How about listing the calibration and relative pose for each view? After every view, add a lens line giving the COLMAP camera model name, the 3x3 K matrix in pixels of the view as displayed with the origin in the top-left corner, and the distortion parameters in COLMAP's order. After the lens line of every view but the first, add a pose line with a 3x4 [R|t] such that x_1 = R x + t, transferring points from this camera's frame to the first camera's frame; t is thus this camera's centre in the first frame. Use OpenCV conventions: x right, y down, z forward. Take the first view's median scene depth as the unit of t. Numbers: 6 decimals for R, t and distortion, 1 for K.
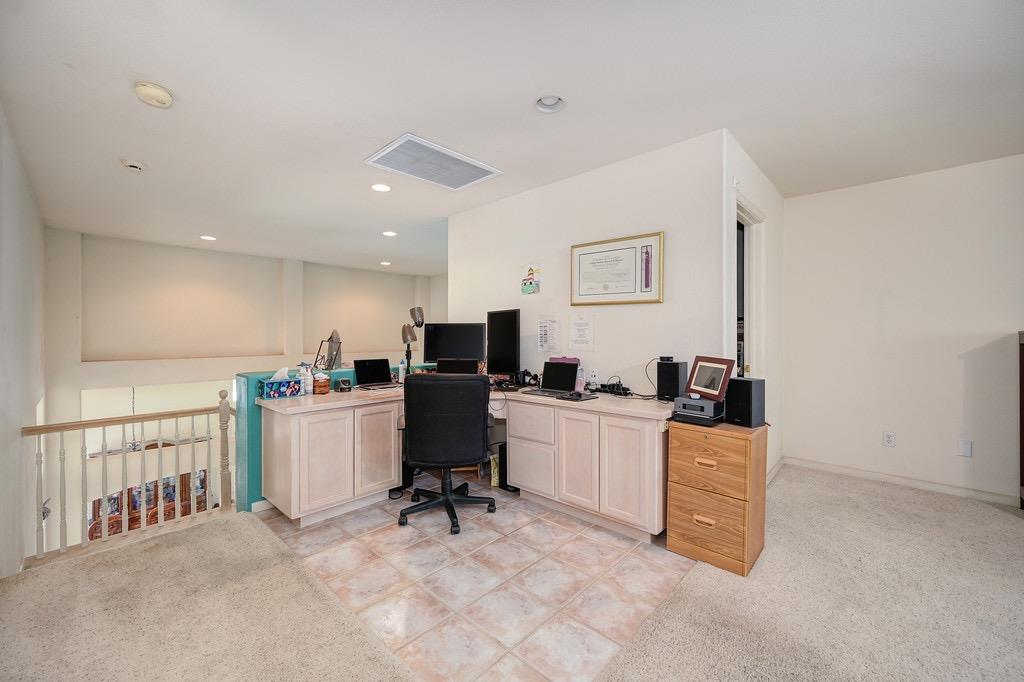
lens RADIAL K [[403.7, 0, 514.3], [0, 403.7, 337.5], [0, 0, 1]] dist [-0.003415, 0.000688]
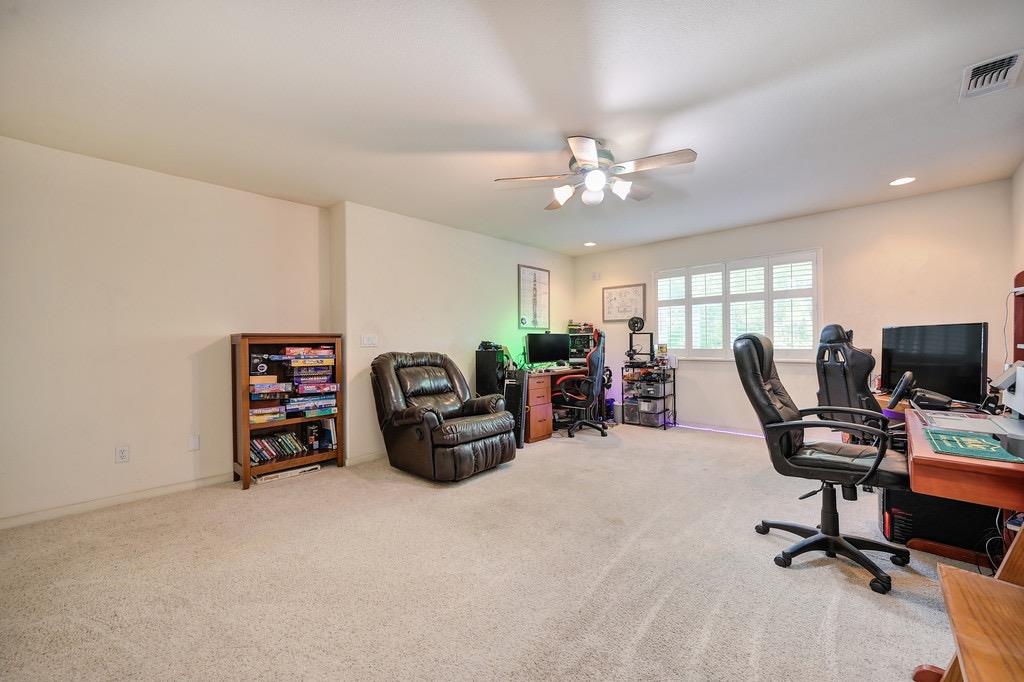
lens RADIAL K [[403.7, 0, 512.1], [0, 403.7, 342.7], [0, 0, 1]] dist [-0.003415, 0.000688]
pose [[0.003497, -0.000616, 0.999994, 0.058720], [0.015235, 0.999884, 0.000562, 0.024567], [-0.999878, 0.015233, 0.003506, 0.173405]]
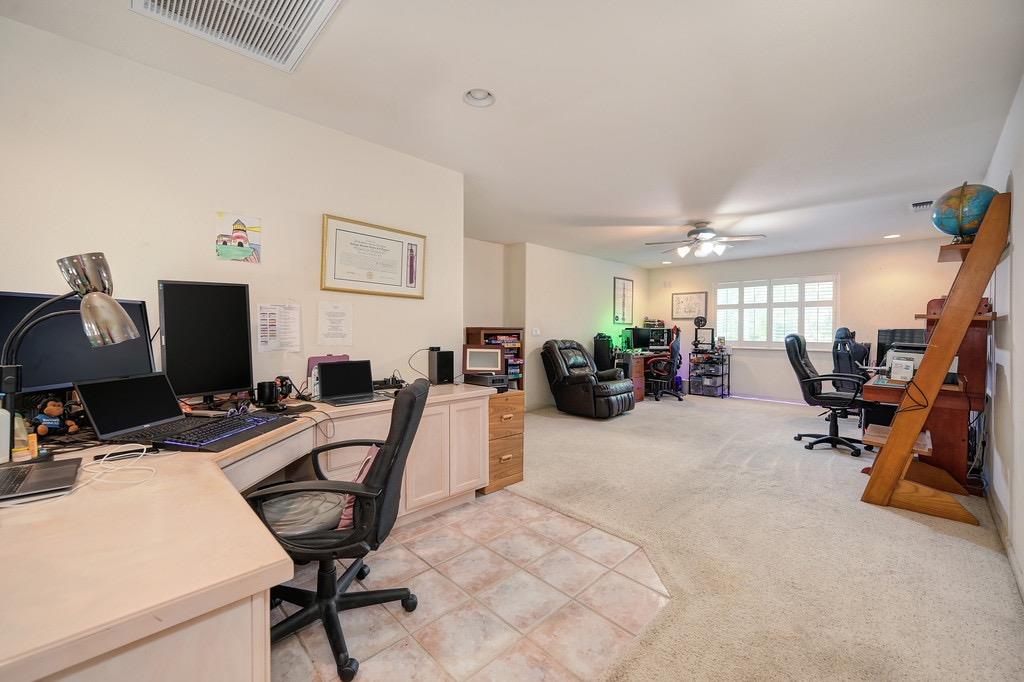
lens RADIAL K [[403.7, 0, 514.1], [0, 403.7, 332.1], [0, 0, 1]] dist [-0.003415, 0.000688]
pose [[0.046907, -0.005015, 0.998887, -0.781417], [-0.001604, 0.999986, 0.005096, -0.000833], [-0.998898, -0.001841, 0.046898, 0.734411]]
